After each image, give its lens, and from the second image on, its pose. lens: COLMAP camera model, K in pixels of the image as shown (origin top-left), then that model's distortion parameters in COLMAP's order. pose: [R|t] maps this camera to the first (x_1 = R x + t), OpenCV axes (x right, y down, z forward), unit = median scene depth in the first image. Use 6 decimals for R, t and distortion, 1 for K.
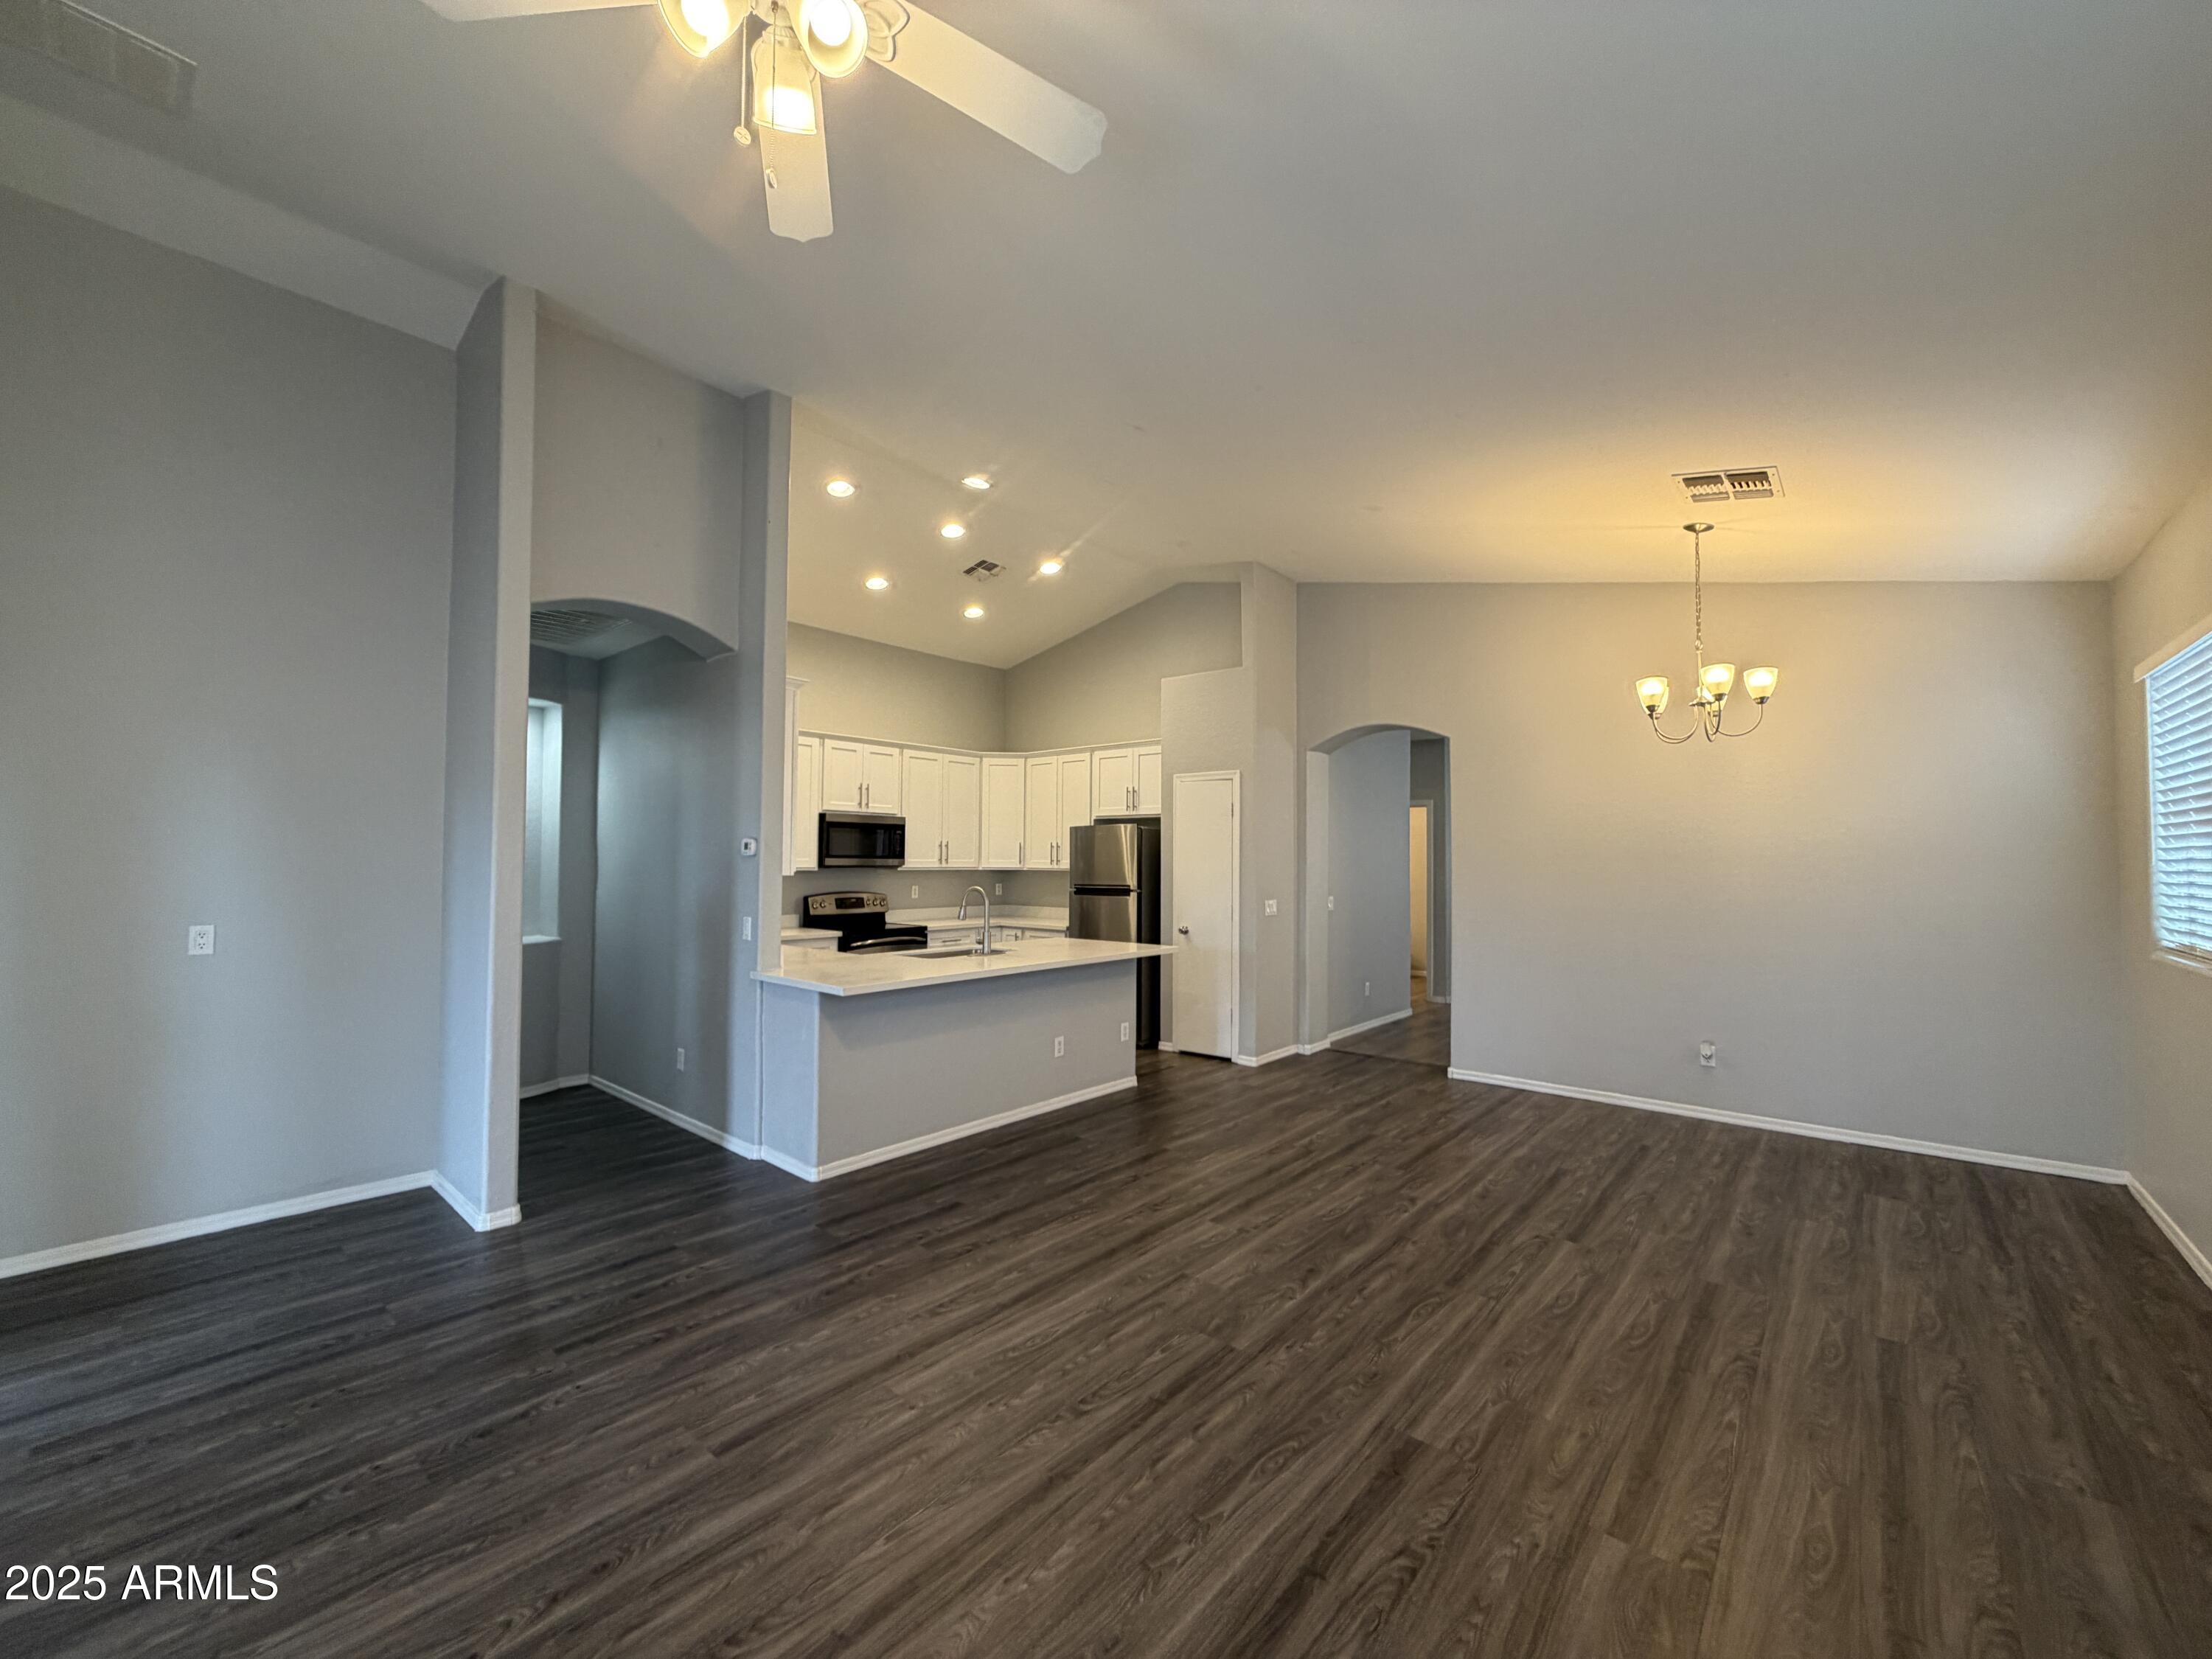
lens RADIAL K [[876.6, 0, 1108.1], [0, 876.6, 834.7], [0, 0, 1]] dist [-0.003768, 0.000435]
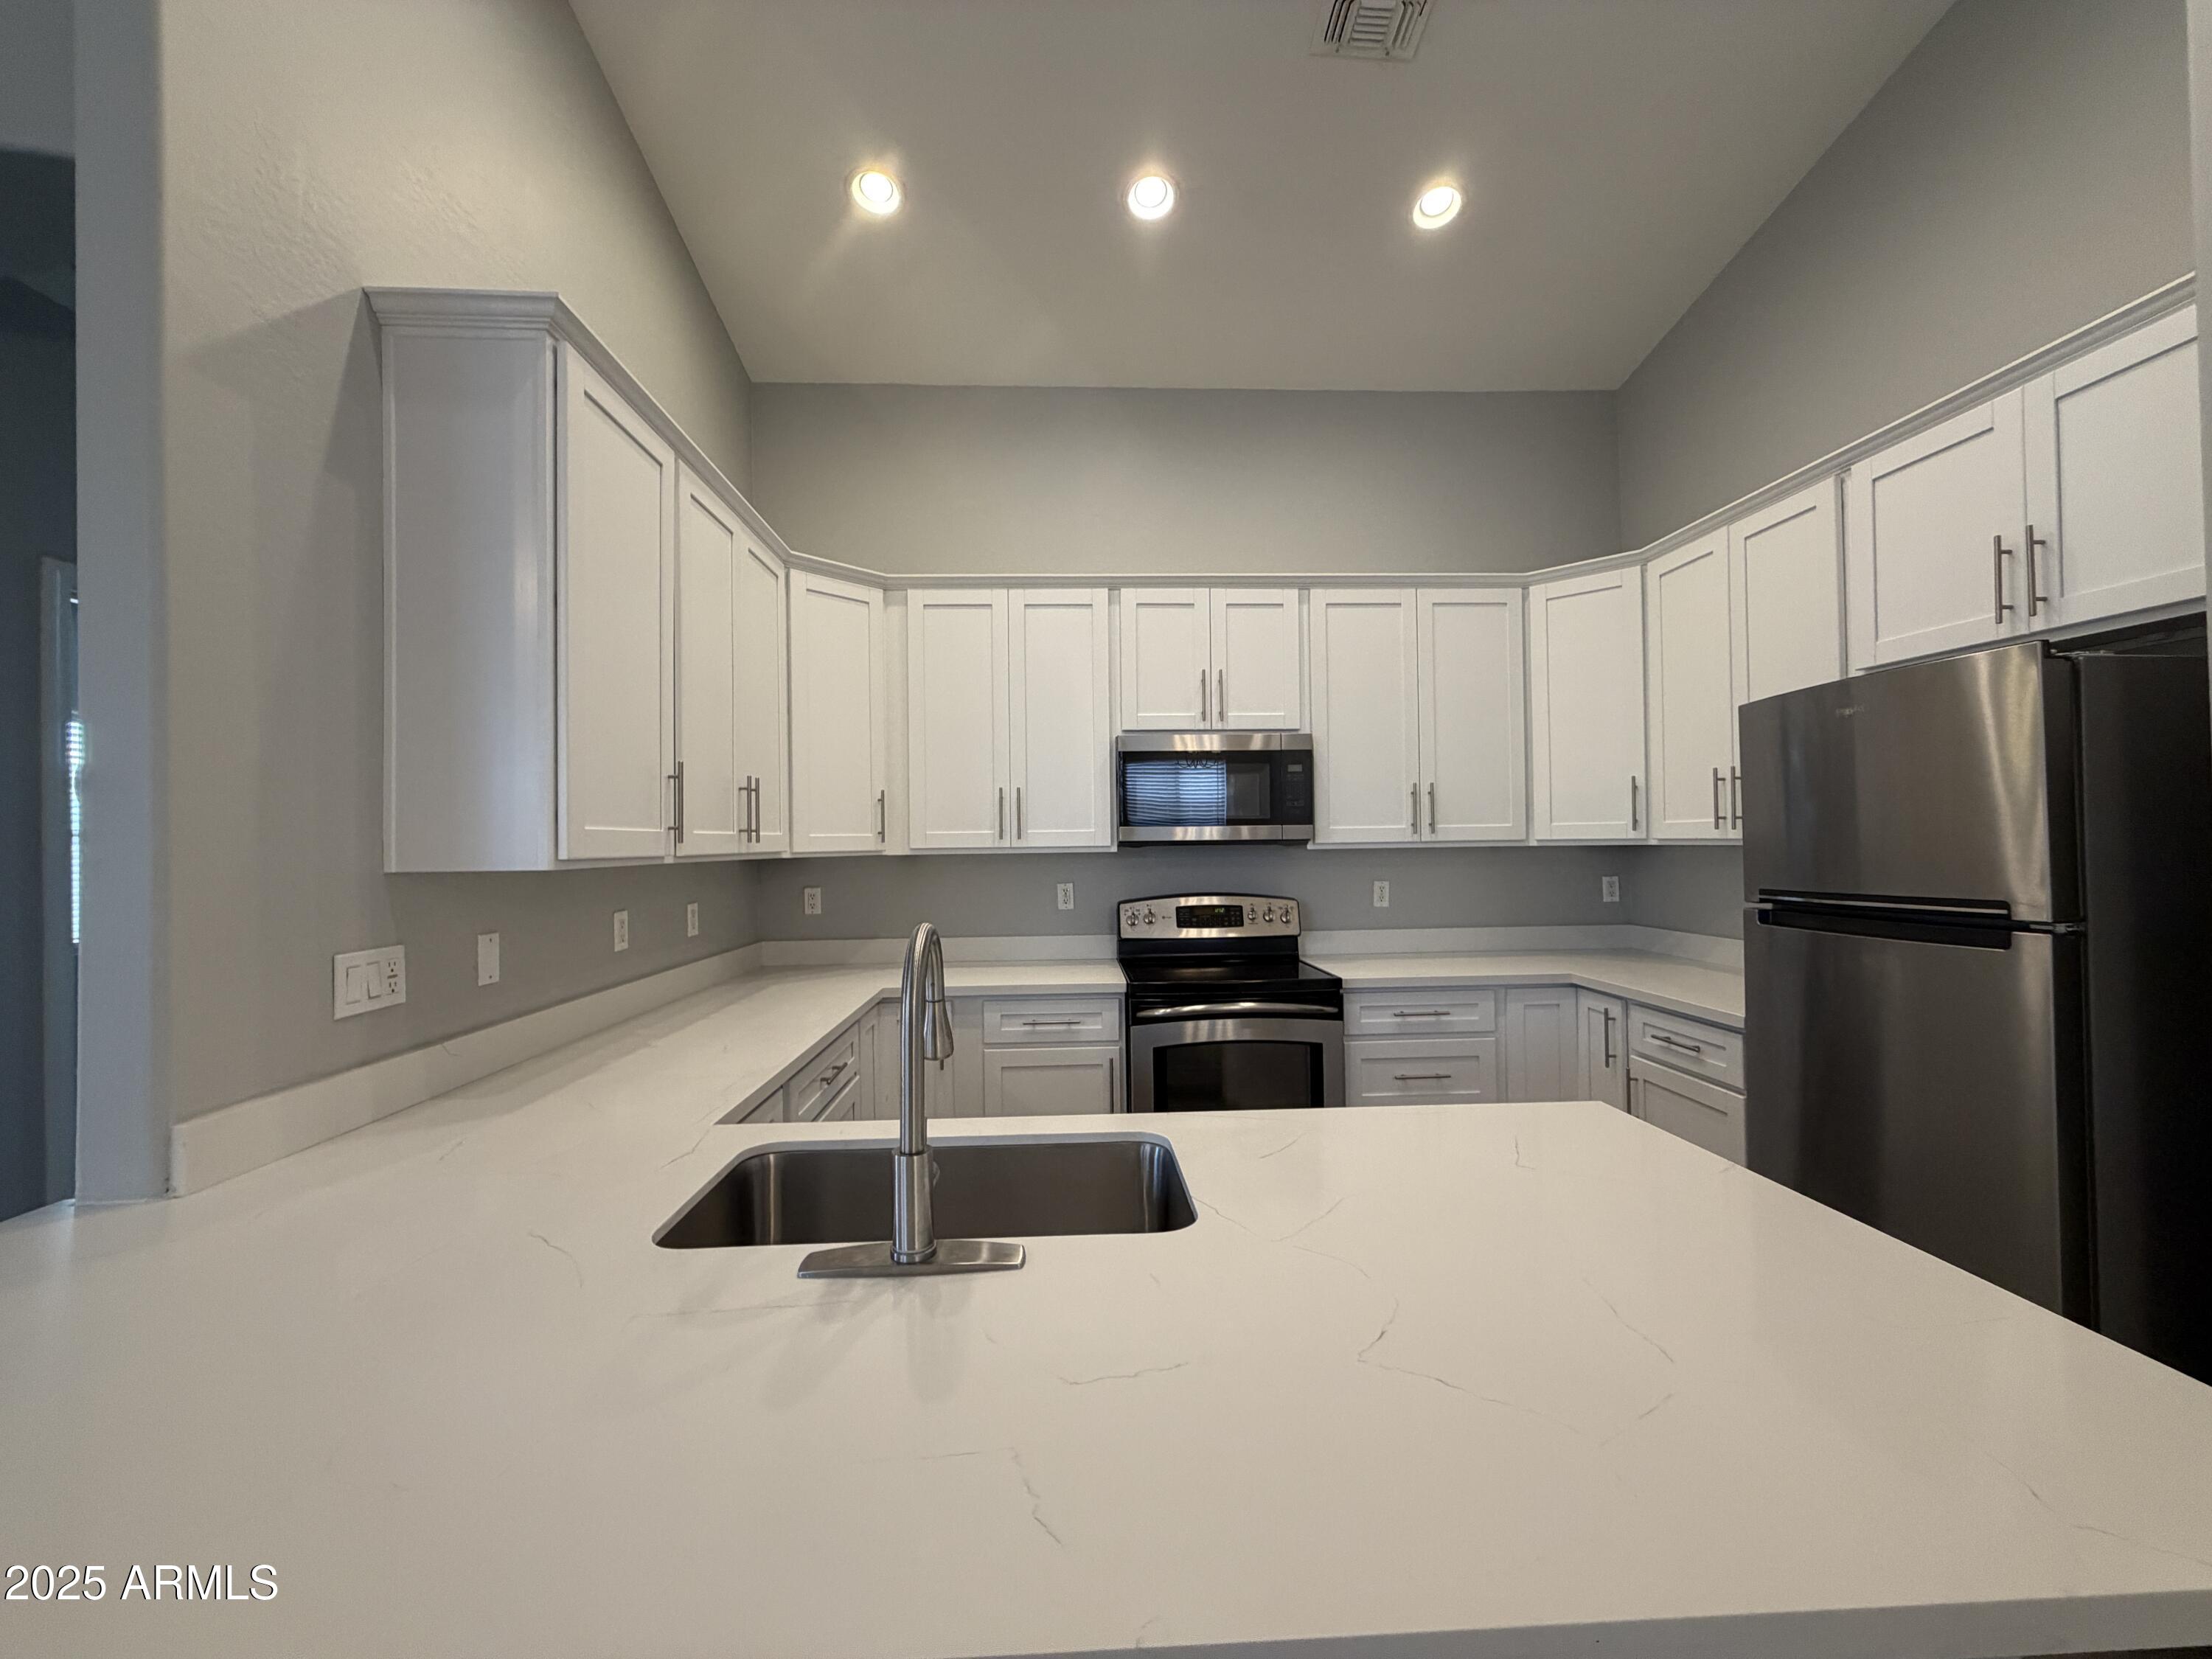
lens RADIAL K [[876.6, 0, 1096.5], [0, 876.6, 832.6], [0, 0, 1]] dist [-0.003768, 0.000435]
pose [[0.679207, -0.023759, -0.733562, 0.028195], [0.038203, 0.999265, 0.003007, 0.026379], [0.732952, -0.030066, 0.679616, 0.611793]]
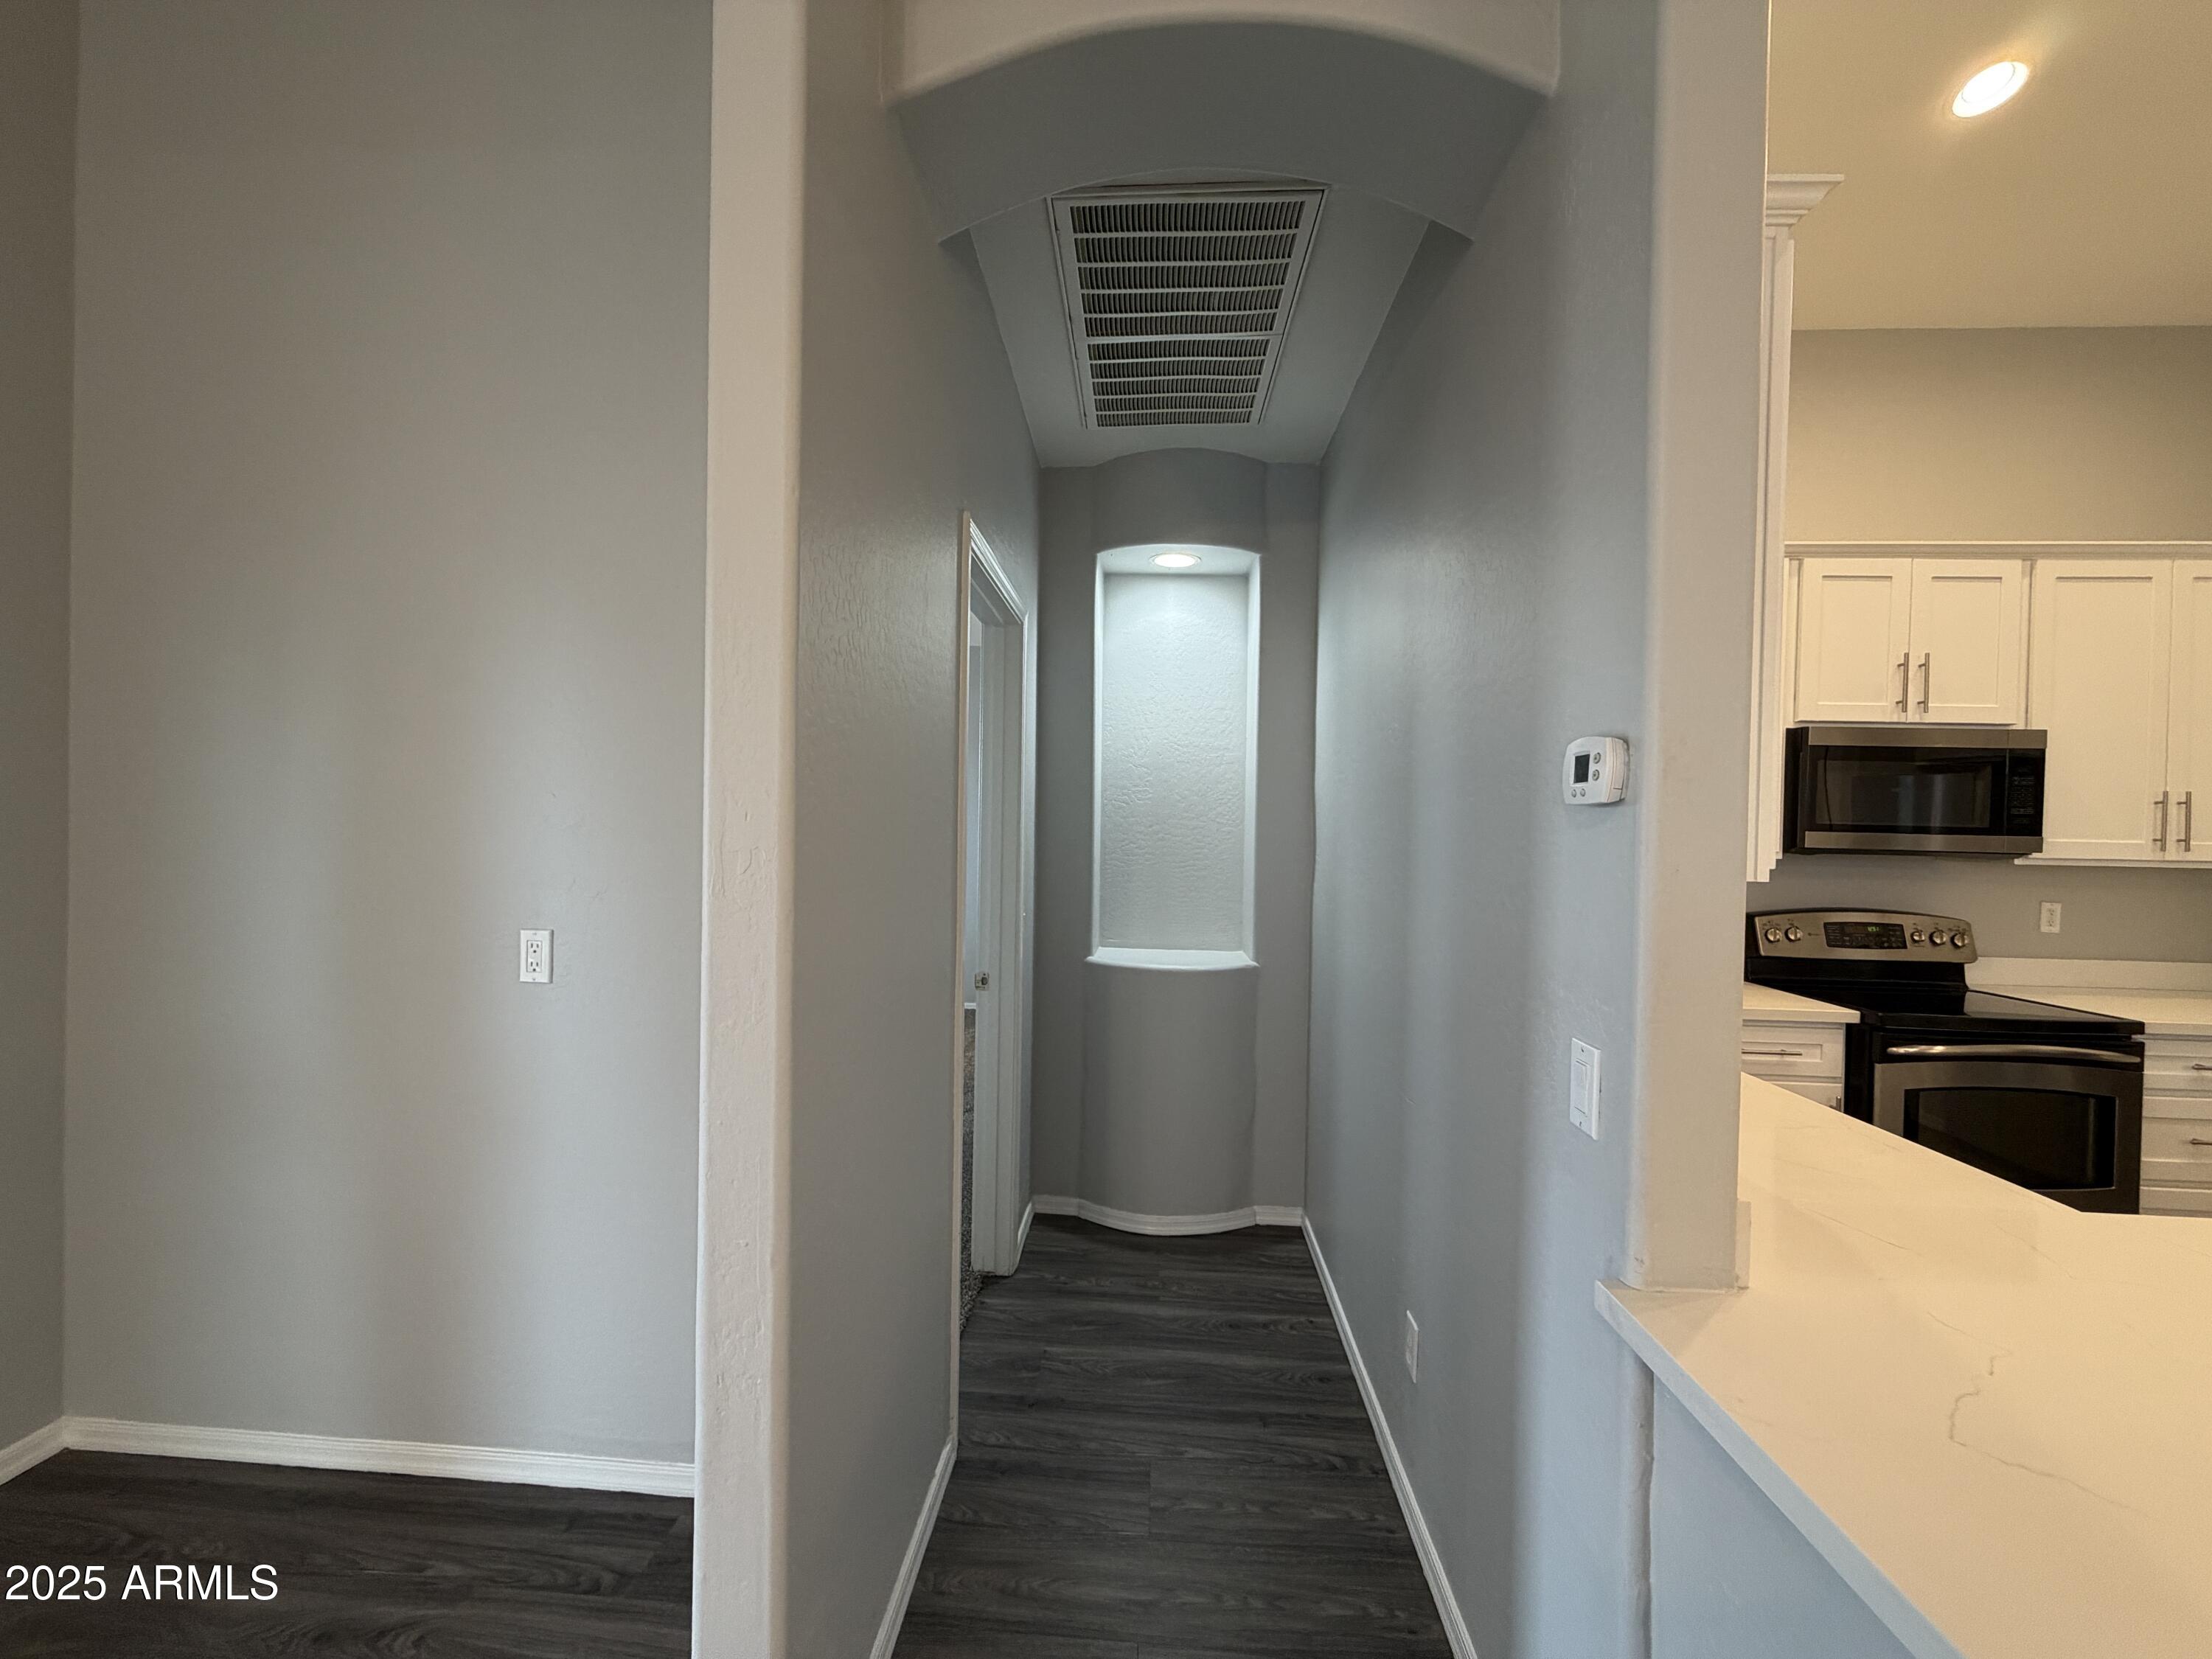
lens RADIAL K [[876.6, 0, 1101.0], [0, 876.6, 827.9], [0, 0, 1]] dist [-0.003768, 0.000435]
pose [[0.597091, 0.010614, -0.802103, -0.171954], [0.005585, 0.999833, 0.017388, 0.014682], [0.802154, -0.014862, 0.596933, 0.432713]]
